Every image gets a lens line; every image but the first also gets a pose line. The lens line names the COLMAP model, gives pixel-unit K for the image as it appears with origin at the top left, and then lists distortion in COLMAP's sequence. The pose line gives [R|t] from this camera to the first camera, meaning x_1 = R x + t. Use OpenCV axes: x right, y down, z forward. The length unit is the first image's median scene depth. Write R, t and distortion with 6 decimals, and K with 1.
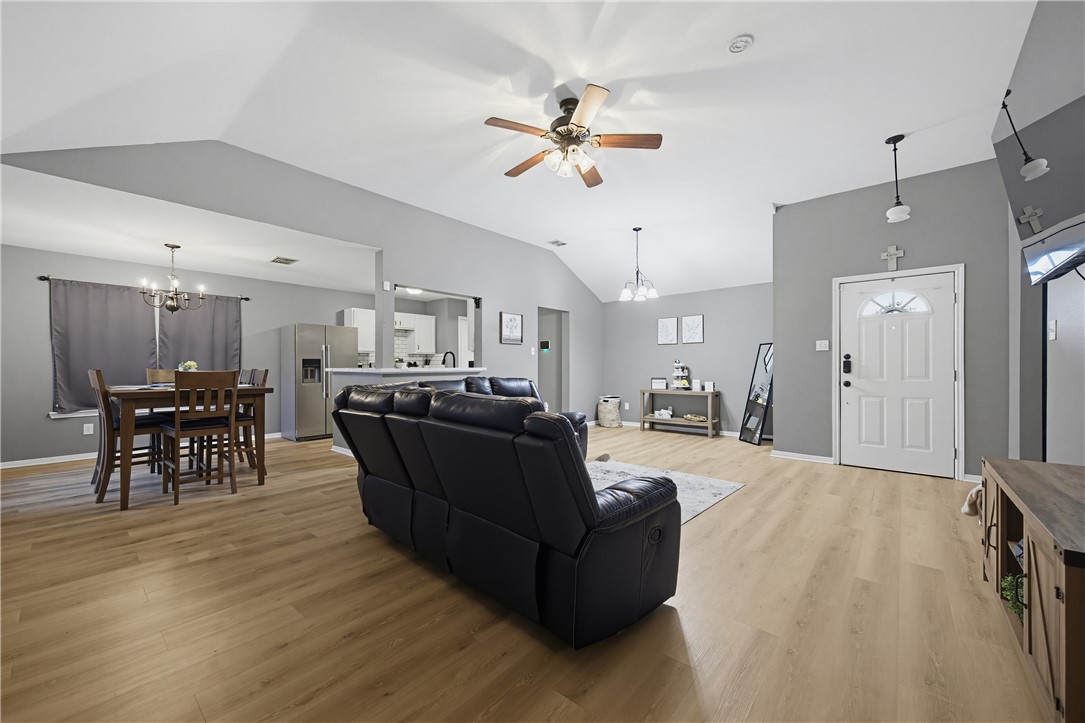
lens RADIAL K [[426.6, 0, 542.9], [0, 426.6, 367.7], [0, 0, 1]] dist [0.000995, 0.000053]
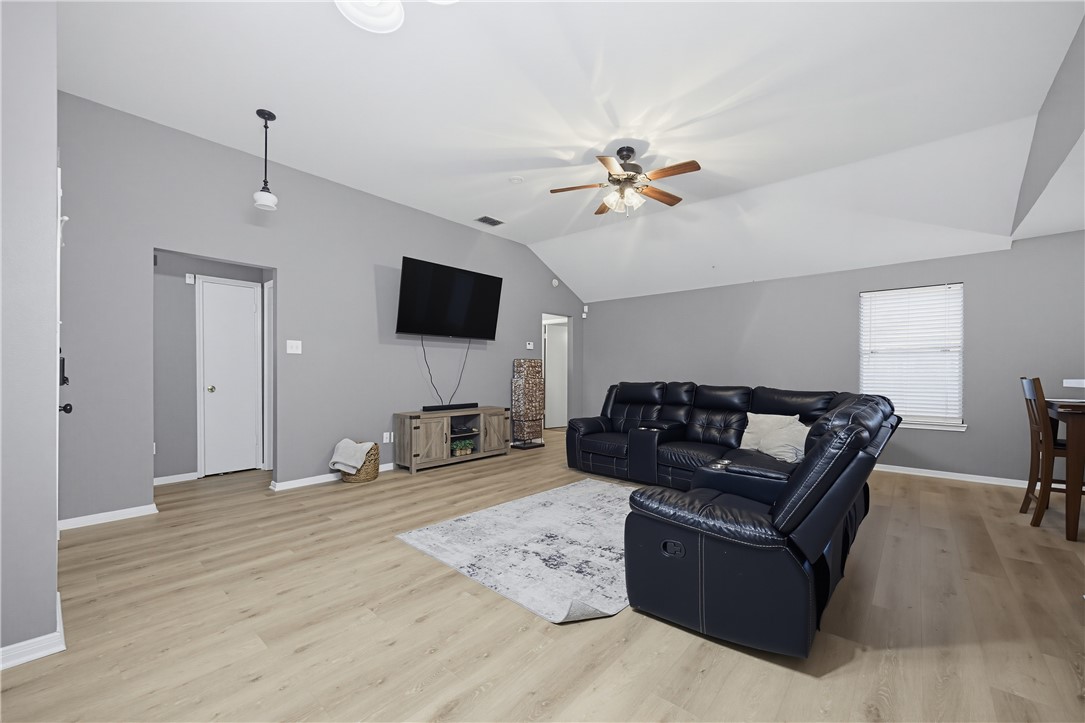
lens RADIAL K [[426.6, 0, 542.9], [0, 426.6, 367.7], [0, 0, 1]] dist [0.000995, 0.000053]
pose [[-0.999900, -0.004391, 0.013414, 0.240644], [-0.004423, 0.999987, -0.002400, -0.011343], [-0.013403, -0.002459, -0.999907, 1.920136]]
